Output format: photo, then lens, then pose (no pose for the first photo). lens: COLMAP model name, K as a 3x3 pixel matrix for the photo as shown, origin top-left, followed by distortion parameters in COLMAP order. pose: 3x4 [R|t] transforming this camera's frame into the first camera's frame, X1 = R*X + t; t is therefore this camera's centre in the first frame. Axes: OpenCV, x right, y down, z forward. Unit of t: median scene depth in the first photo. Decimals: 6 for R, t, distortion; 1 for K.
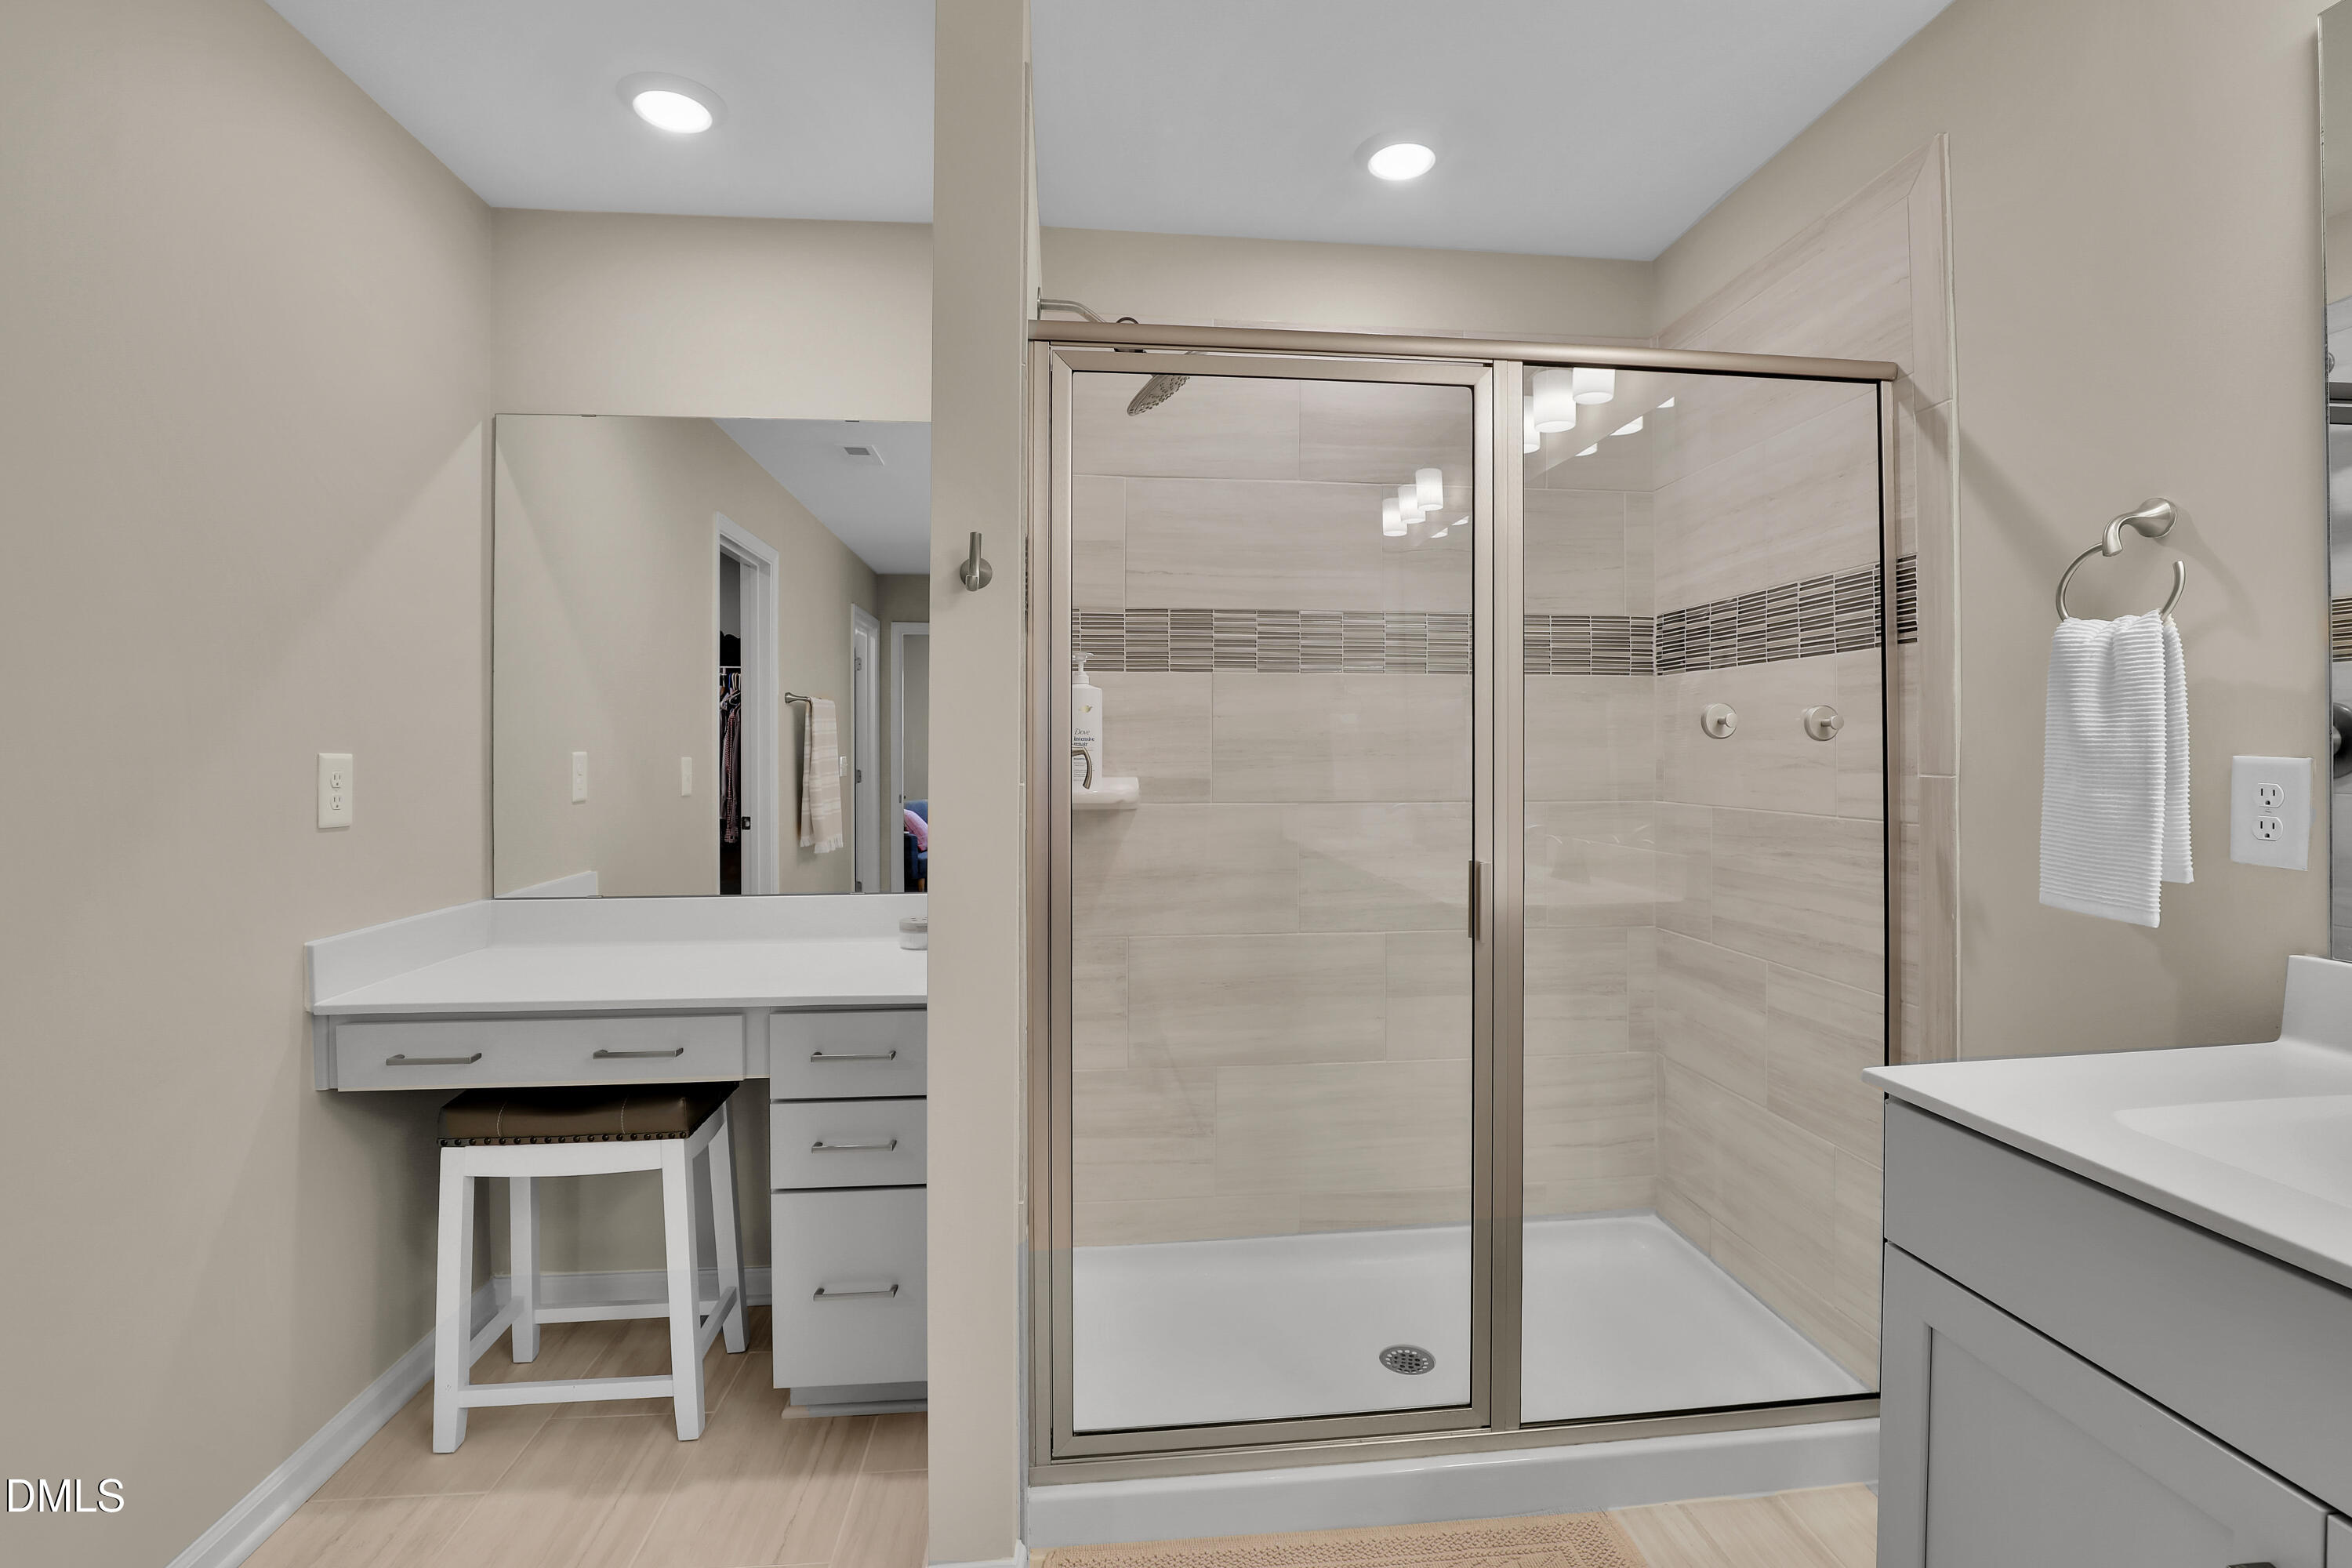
lens RADIAL K [[1092.7, 0, 1183.5], [0, 1092.7, 746.9], [0, 0, 1]] dist [-0.029973, 0.001180]
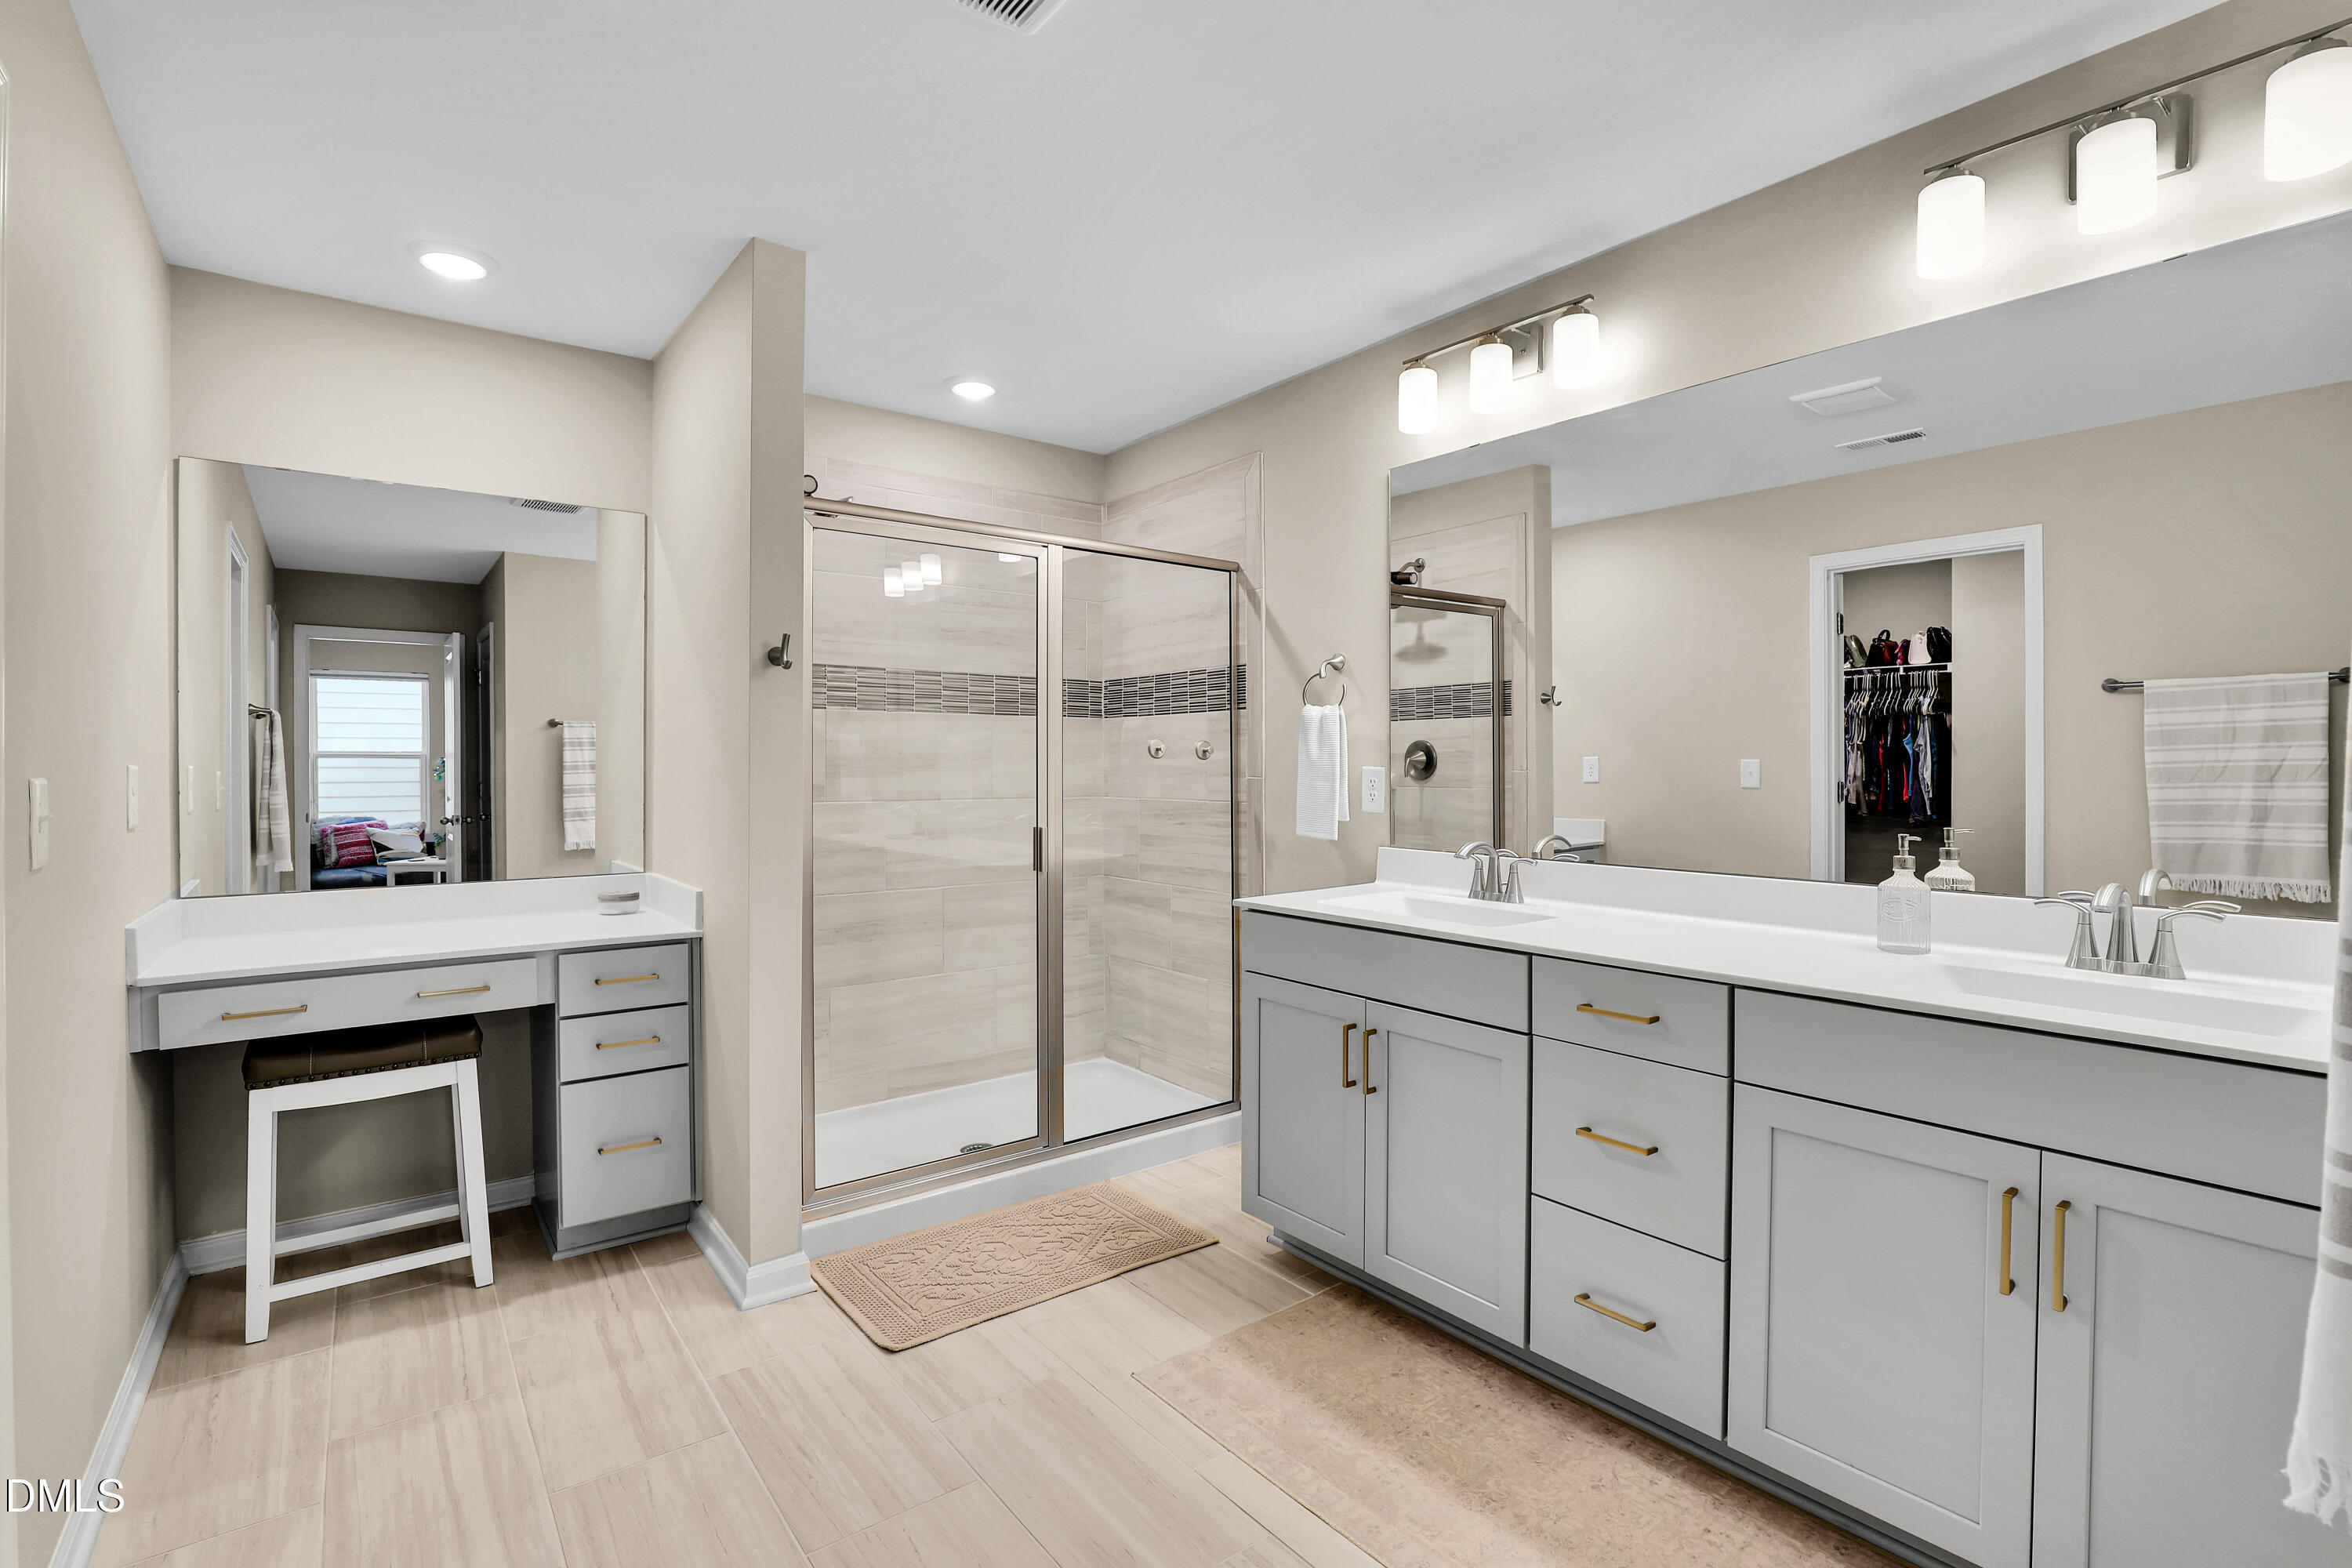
lens RADIAL K [[1084.8, 0, 1189.0], [0, 1084.8, 763.8], [0, 0, 1]] dist [-0.021244, 0.001429]
pose [[0.844097, 0.003061, 0.536182, -0.440211], [-0.003357, 0.999994, -0.000424, 0.002214], [-0.536180, -0.001442, 0.844102, -0.577814]]
